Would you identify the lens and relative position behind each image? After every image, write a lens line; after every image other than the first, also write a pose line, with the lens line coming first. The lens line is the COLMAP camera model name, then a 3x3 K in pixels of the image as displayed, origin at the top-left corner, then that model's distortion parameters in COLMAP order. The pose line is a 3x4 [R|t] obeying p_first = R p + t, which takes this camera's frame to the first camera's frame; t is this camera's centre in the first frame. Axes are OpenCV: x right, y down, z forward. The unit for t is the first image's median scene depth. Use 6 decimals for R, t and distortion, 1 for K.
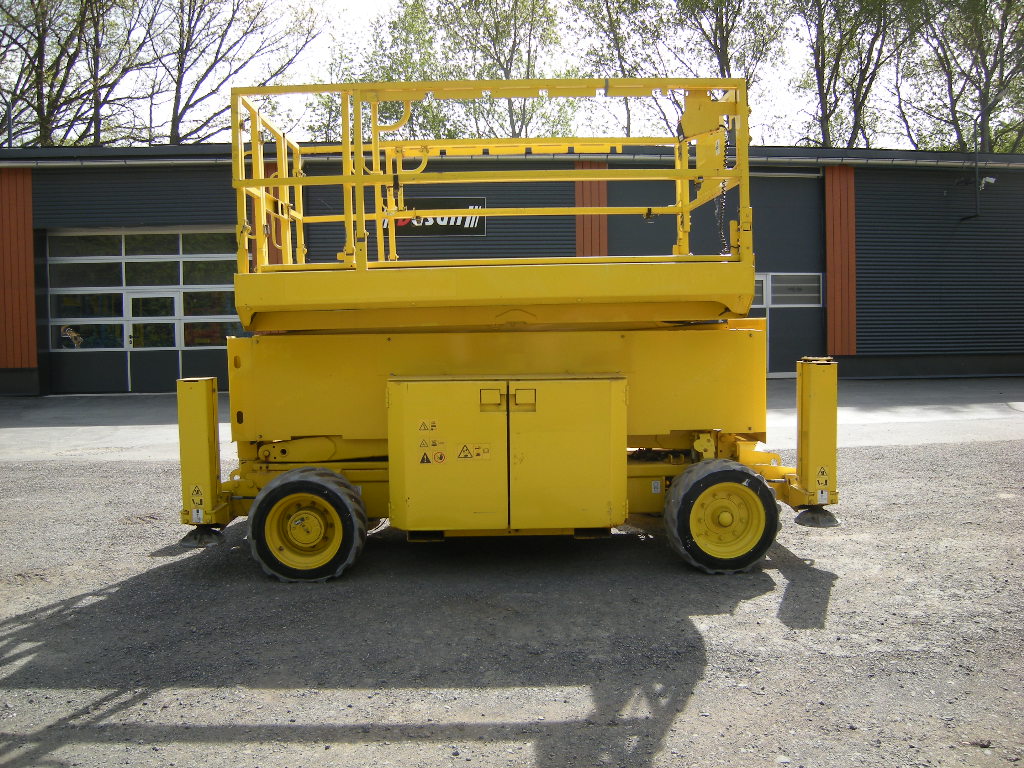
lens RADIAL K [[845.4, 0, 512.0], [0, 845.4, 384.0], [0, 0, 1]] dist [-0.087151, 0.003466]
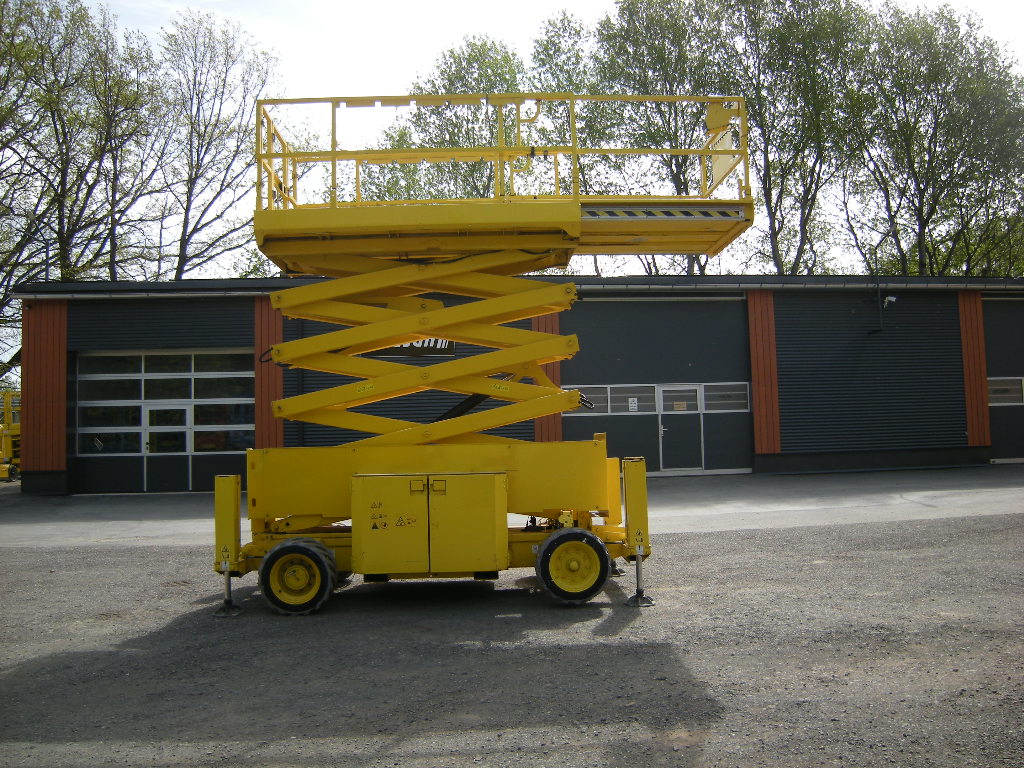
lens RADIAL K [[872.2, 0, 512.0], [0, 872.2, 384.0], [0, 0, 1]] dist [-0.108317, -0.002212]
pose [[0.999931, -0.011672, 0.001465, 0.058664], [0.011763, 0.993258, -0.115327, 0.004546], [-0.000109, 0.115336, 0.993326, -0.249858]]
